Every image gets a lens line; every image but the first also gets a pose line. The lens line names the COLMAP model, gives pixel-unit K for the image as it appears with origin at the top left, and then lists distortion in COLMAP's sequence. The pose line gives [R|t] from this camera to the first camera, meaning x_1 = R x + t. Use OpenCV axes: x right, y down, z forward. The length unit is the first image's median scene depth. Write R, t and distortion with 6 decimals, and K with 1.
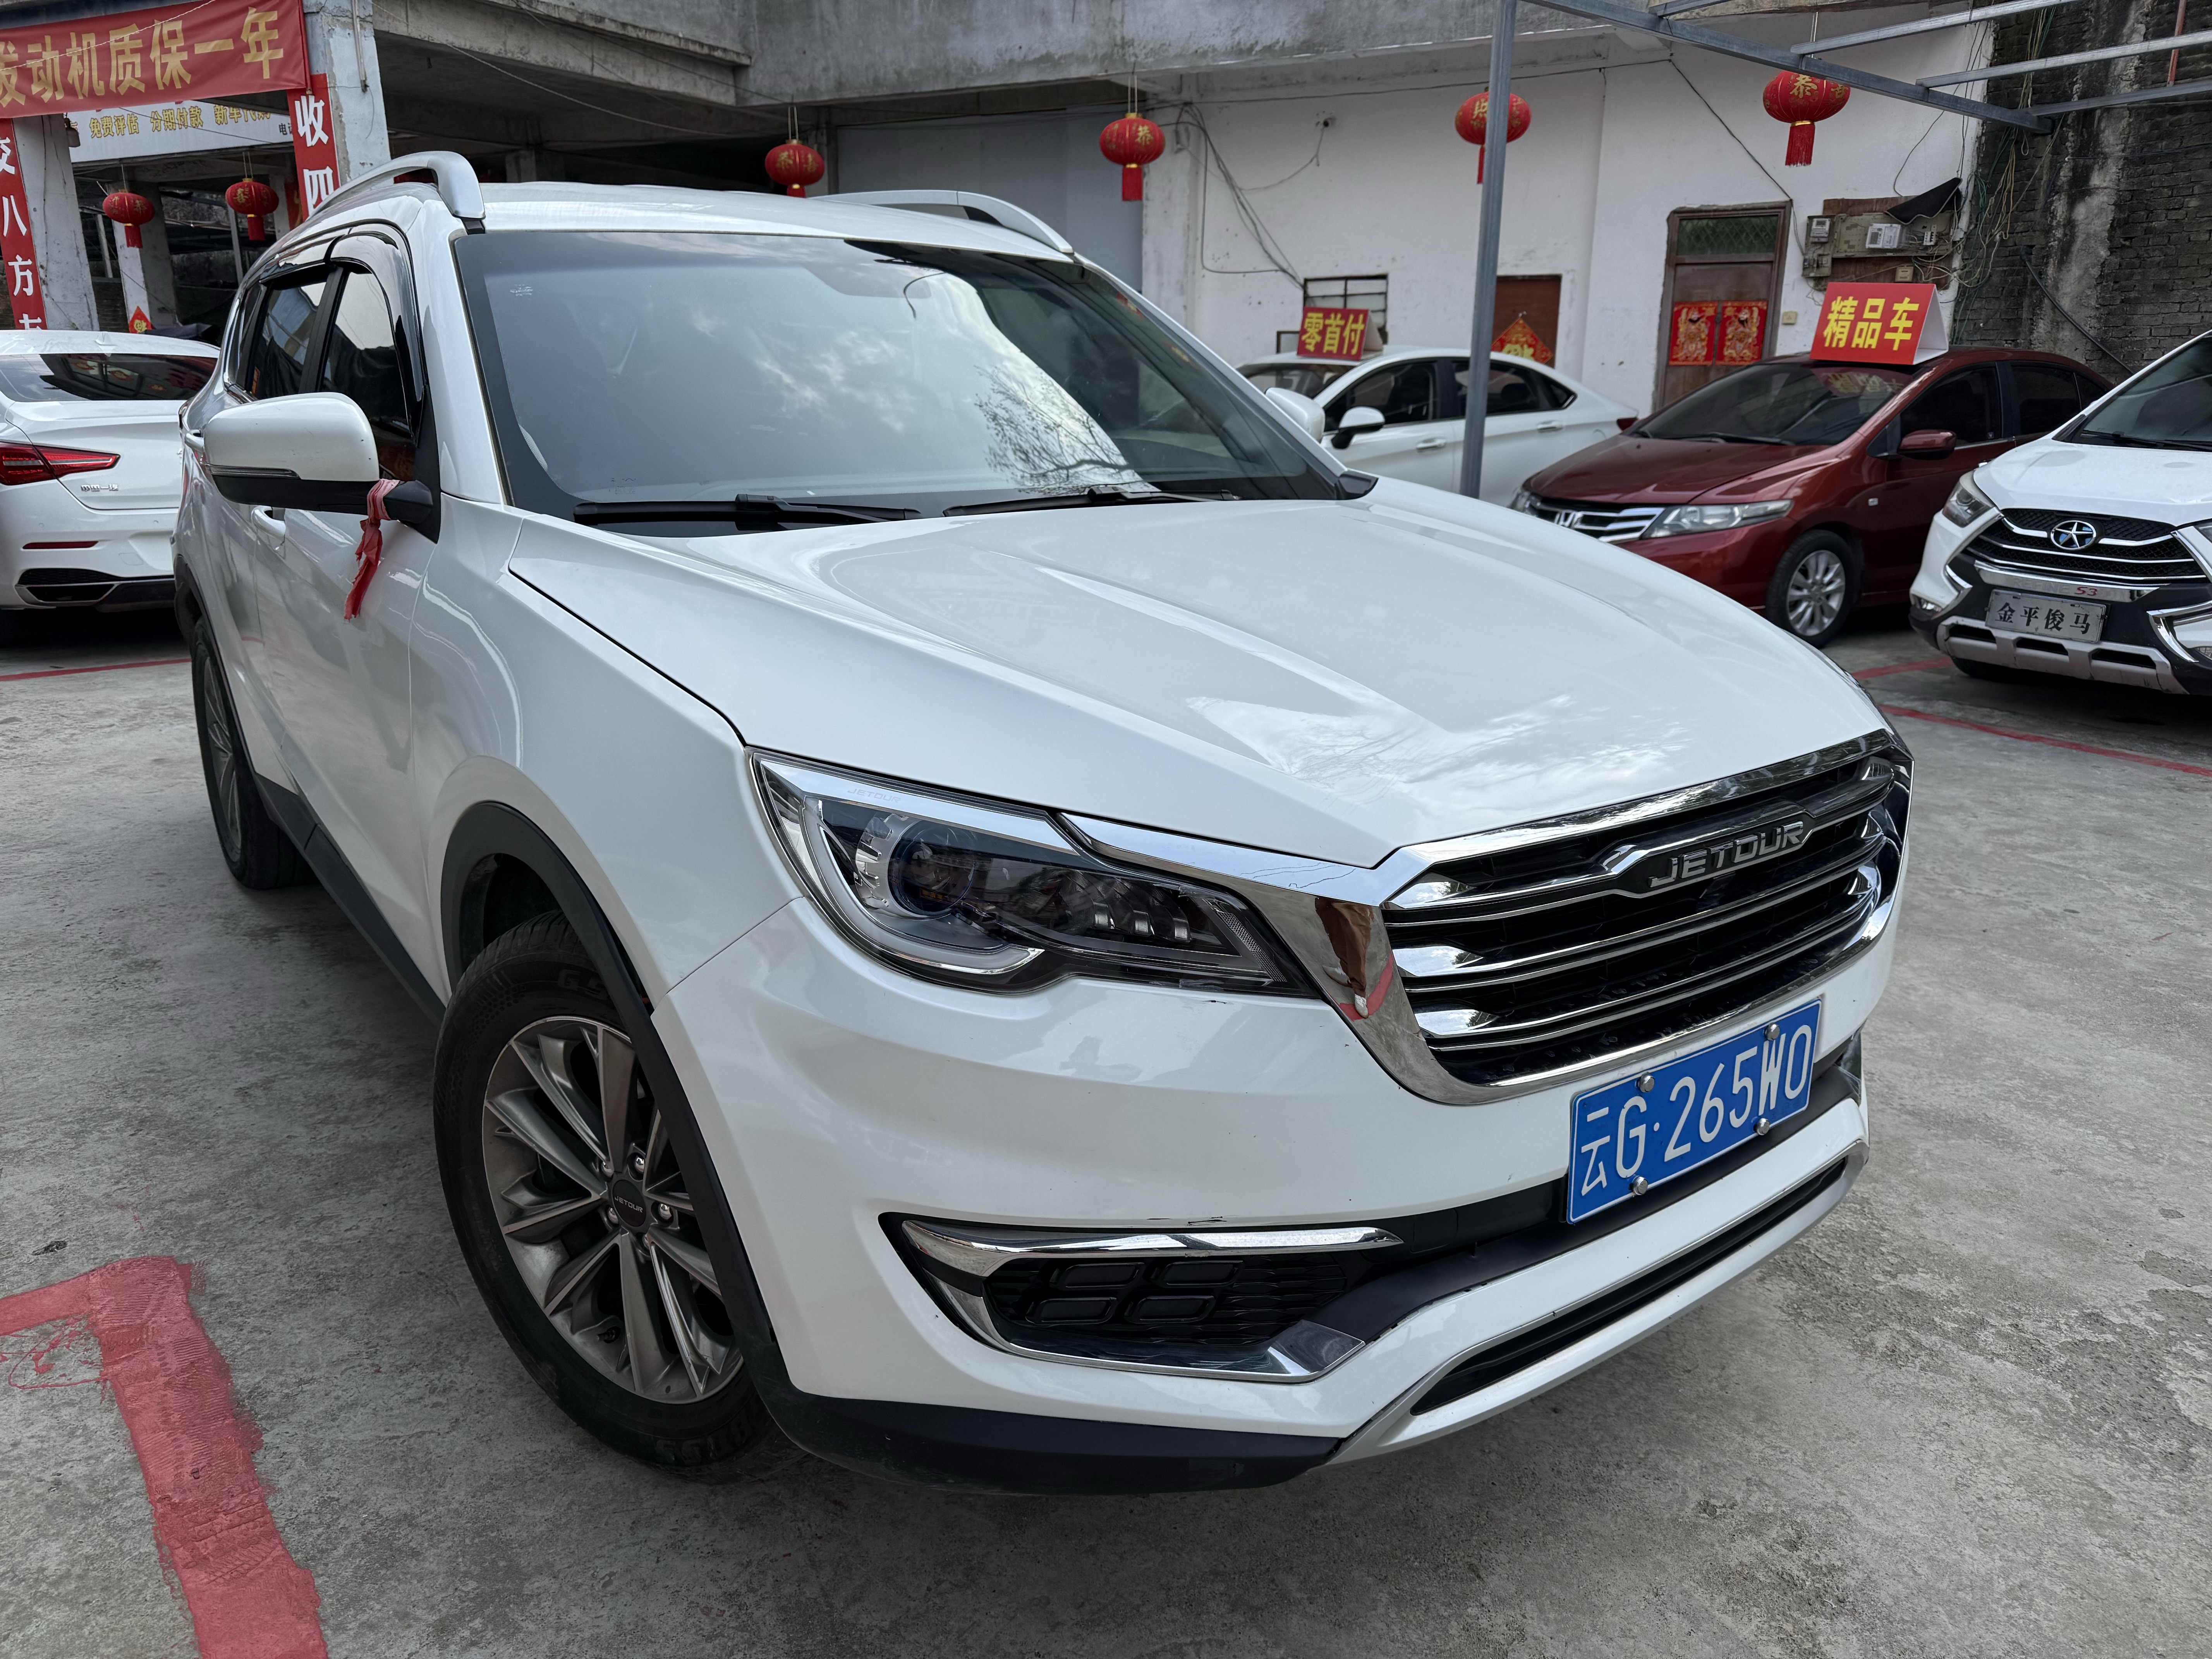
lens RADIAL K [[1578.4, 0, 1095.7], [0, 1578.4, 832.9], [0, 0, 1]] dist [0.014425, -0.012394]
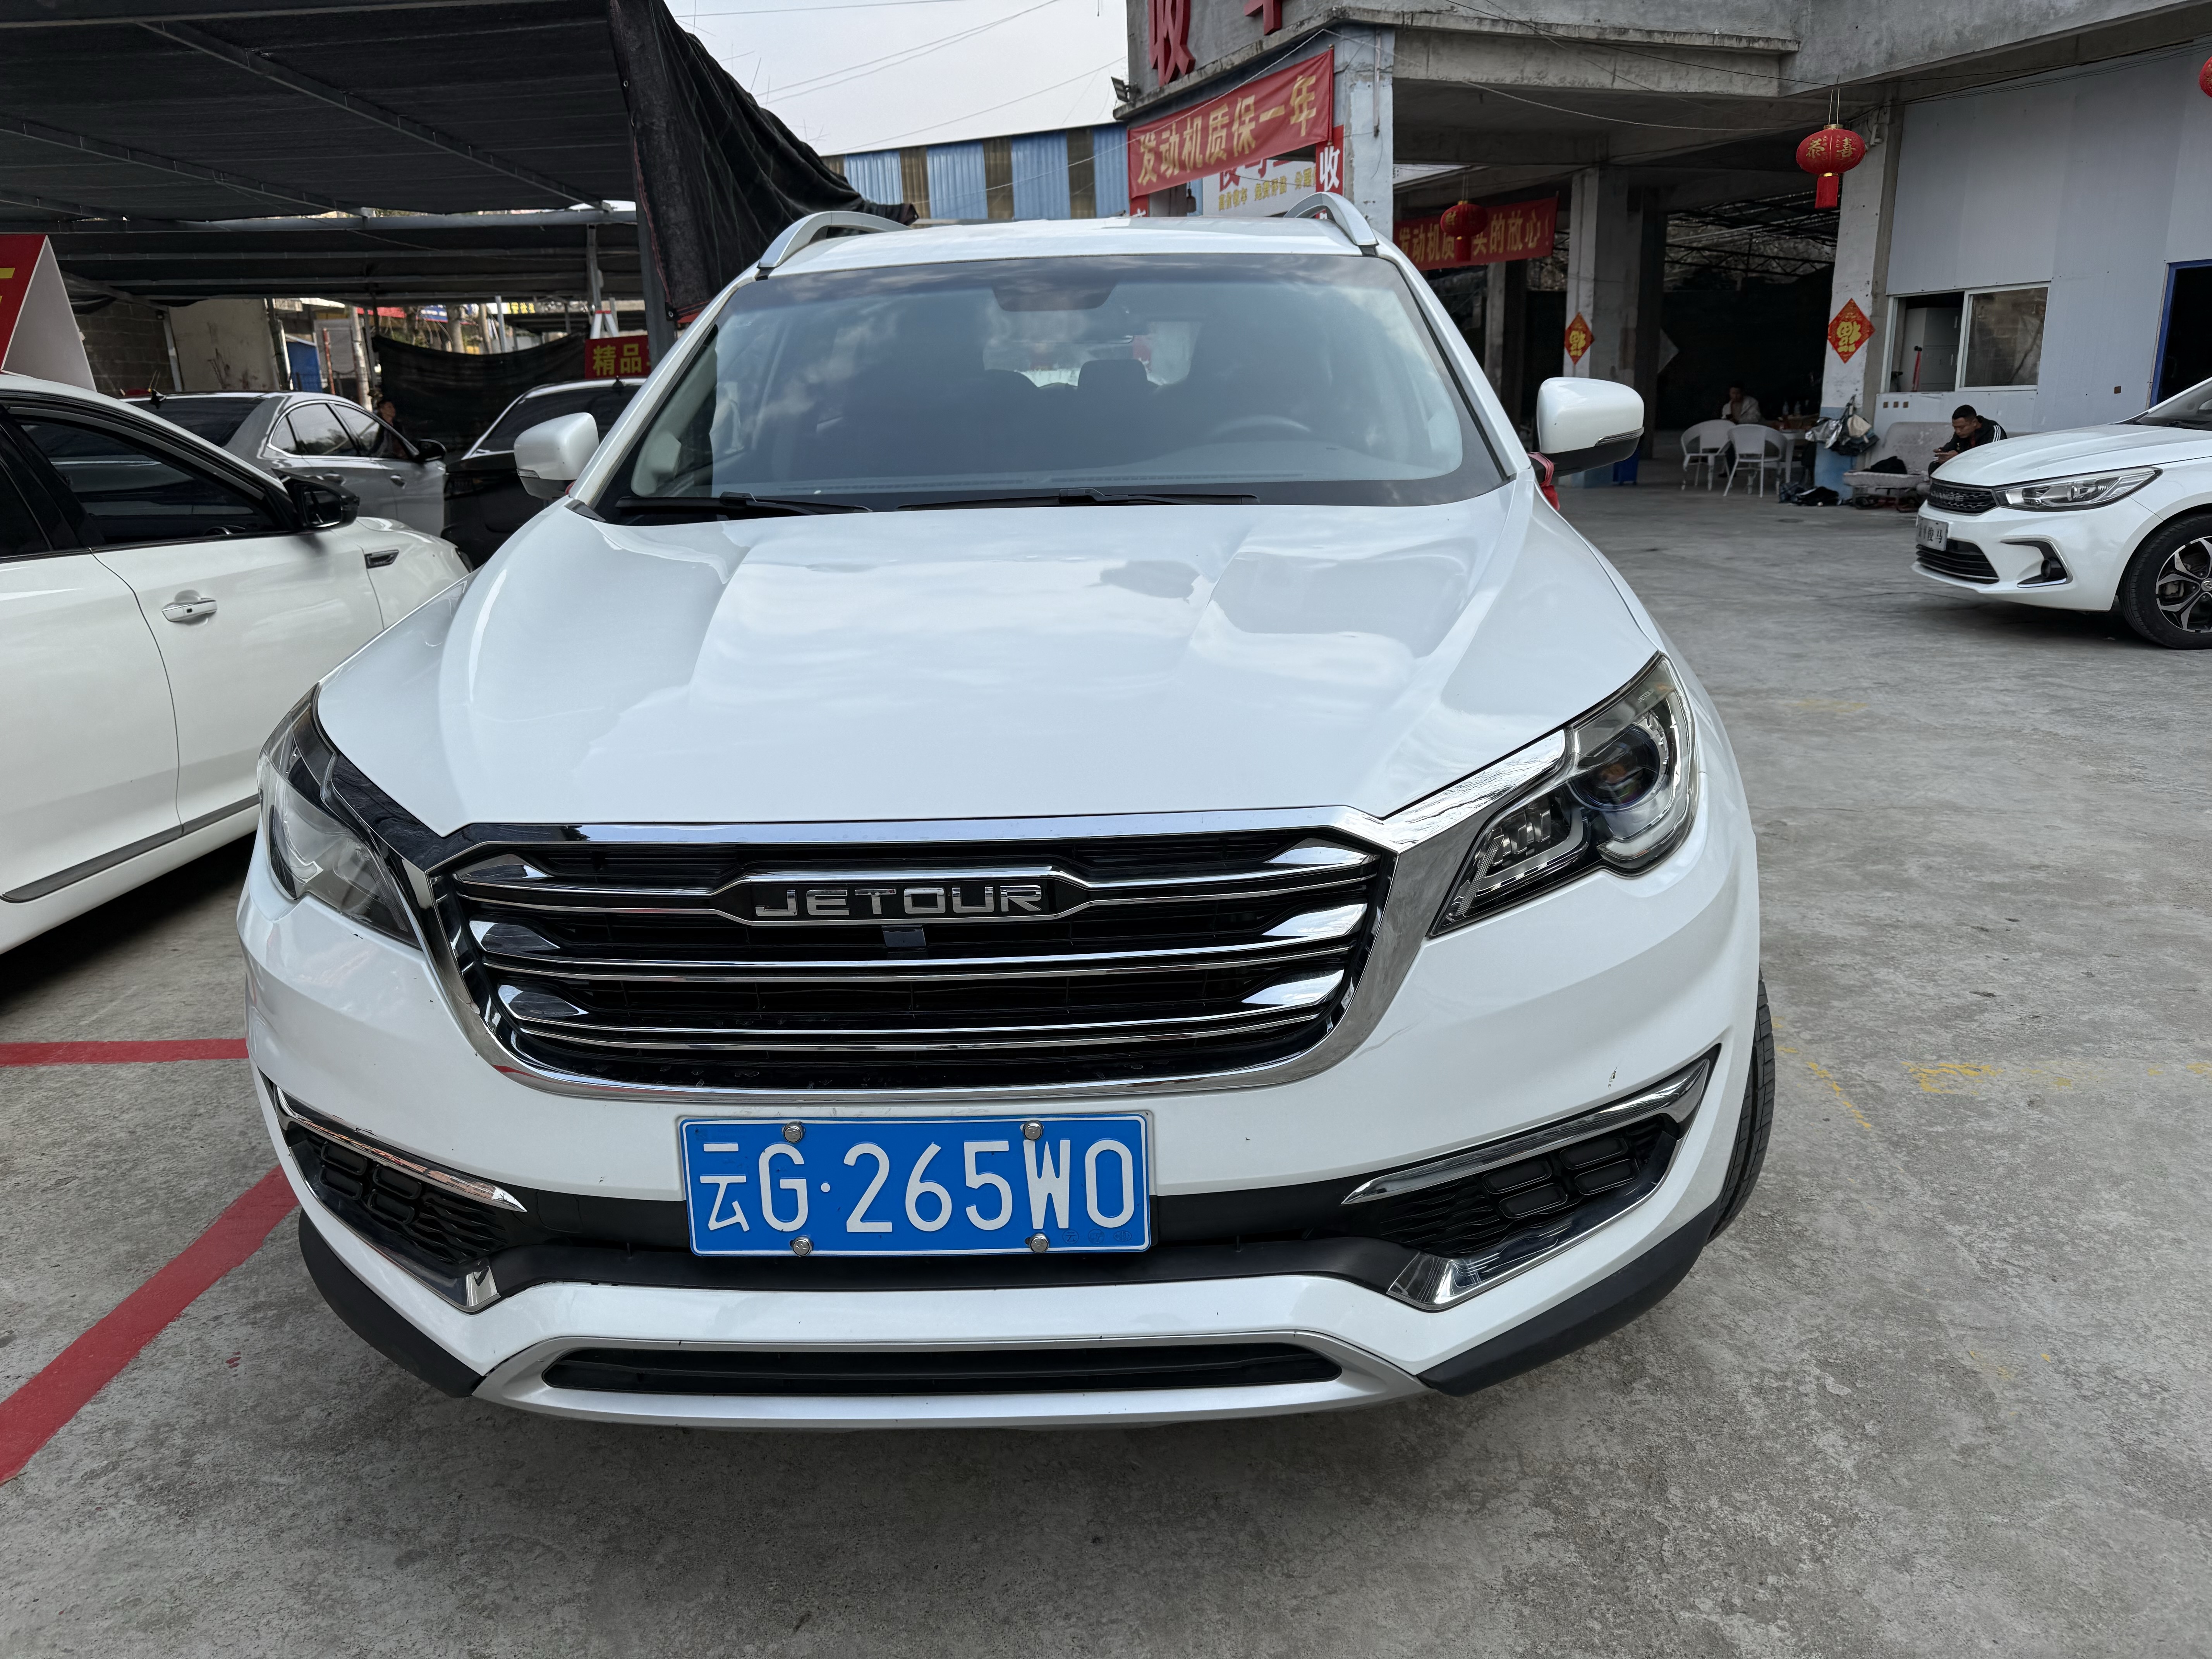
lens RADIAL K [[1583.8, 0, 1125.8], [0, 1583.8, 825.6], [0, 0, 1]] dist [-0.000908, 0.001885]
pose [[0.776940, 0.138123, -0.614236, 0.138201], [-0.144942, 0.988672, 0.038987, -0.010963], [0.612663, 0.058738, 0.788159, 0.050754]]
